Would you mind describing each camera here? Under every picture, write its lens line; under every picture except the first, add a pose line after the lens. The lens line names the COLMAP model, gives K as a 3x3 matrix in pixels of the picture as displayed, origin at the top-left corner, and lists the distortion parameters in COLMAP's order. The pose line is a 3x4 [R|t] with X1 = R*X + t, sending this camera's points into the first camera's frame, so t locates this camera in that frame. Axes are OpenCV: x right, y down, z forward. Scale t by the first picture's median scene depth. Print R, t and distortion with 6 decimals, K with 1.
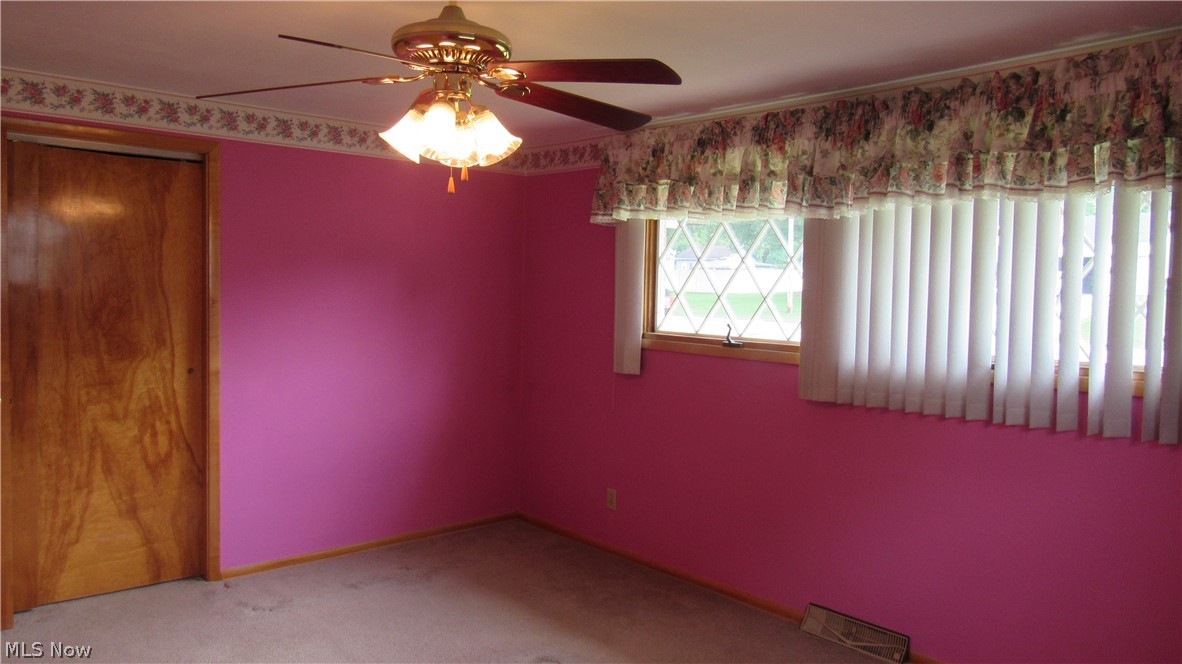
lens RADIAL K [[911.7, 0, 591.0], [0, 911.7, 332.0], [0, 0, 1]] dist [-0.005166, -0.001943]
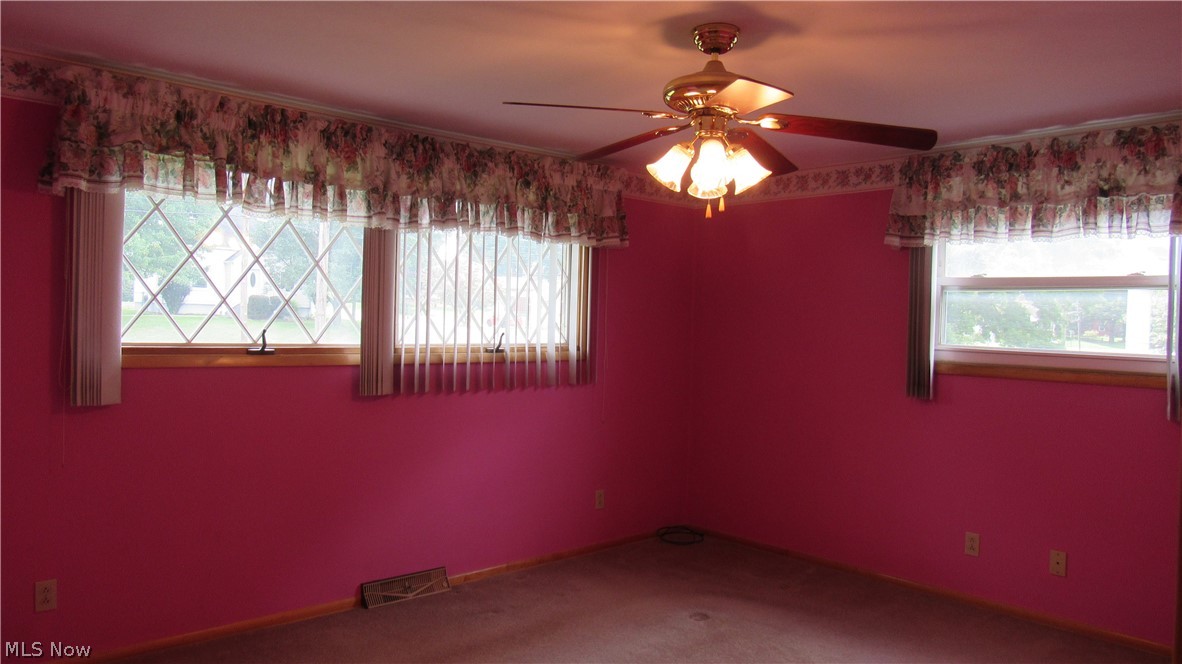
lens RADIAL K [[844.5, 0, 591.0], [0, 844.5, 332.0], [0, 0, 1]] dist [-0.016254, -0.002386]
pose [[-0.053161, -0.041700, 0.997715, -0.811008], [0.020487, 0.998872, 0.042840, -0.041721], [-0.998376, 0.022718, -0.052247, 0.824171]]
